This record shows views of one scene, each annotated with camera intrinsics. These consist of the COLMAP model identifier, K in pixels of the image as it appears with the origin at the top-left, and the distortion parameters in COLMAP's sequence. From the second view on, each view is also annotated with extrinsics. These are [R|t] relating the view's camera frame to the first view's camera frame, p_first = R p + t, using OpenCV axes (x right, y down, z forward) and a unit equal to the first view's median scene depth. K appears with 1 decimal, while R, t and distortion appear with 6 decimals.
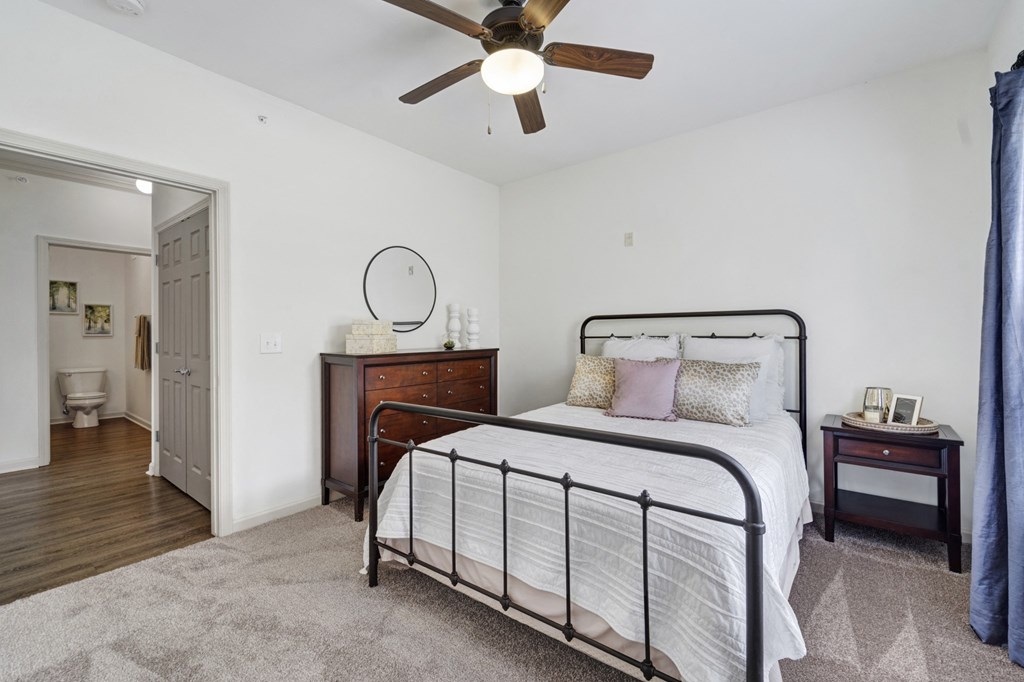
lens RADIAL K [[442.2, 0, 511.5], [0, 442.2, 335.1], [0, 0, 1]] dist [-0.000399, -0.001302]
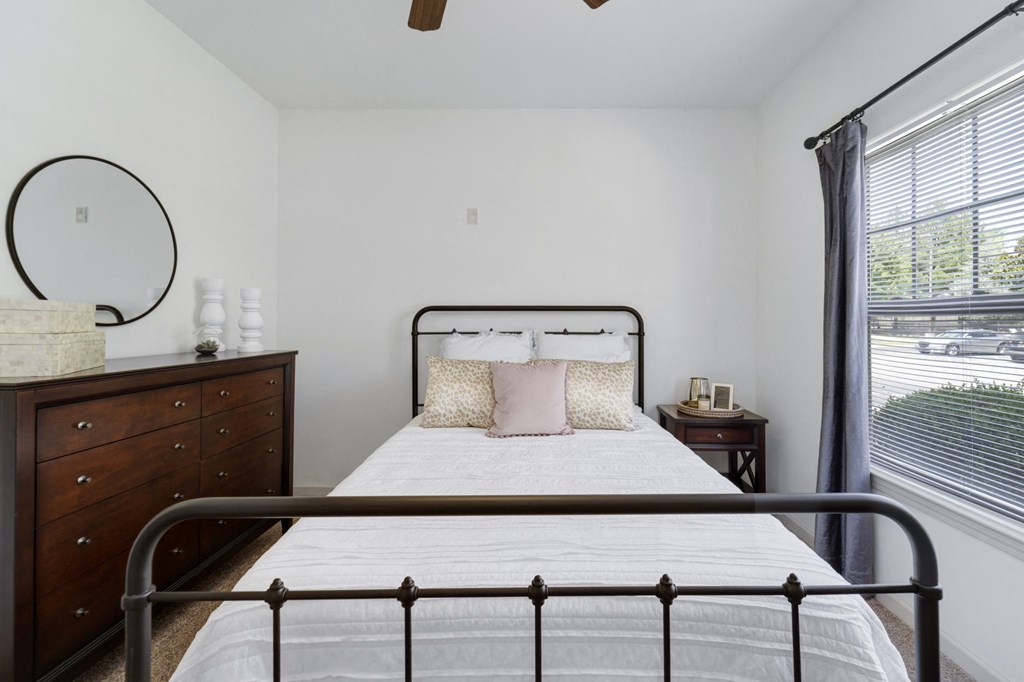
lens RADIAL K [[442.2, 0, 515.2], [0, 442.2, 318.4], [0, 0, 1]] dist [-0.000399, -0.001302]
pose [[0.789078, 0.015140, 0.614106, -0.219726], [-0.006034, 0.999839, -0.016897, -0.011617], [-0.614263, 0.009628, 0.789043, 0.353099]]
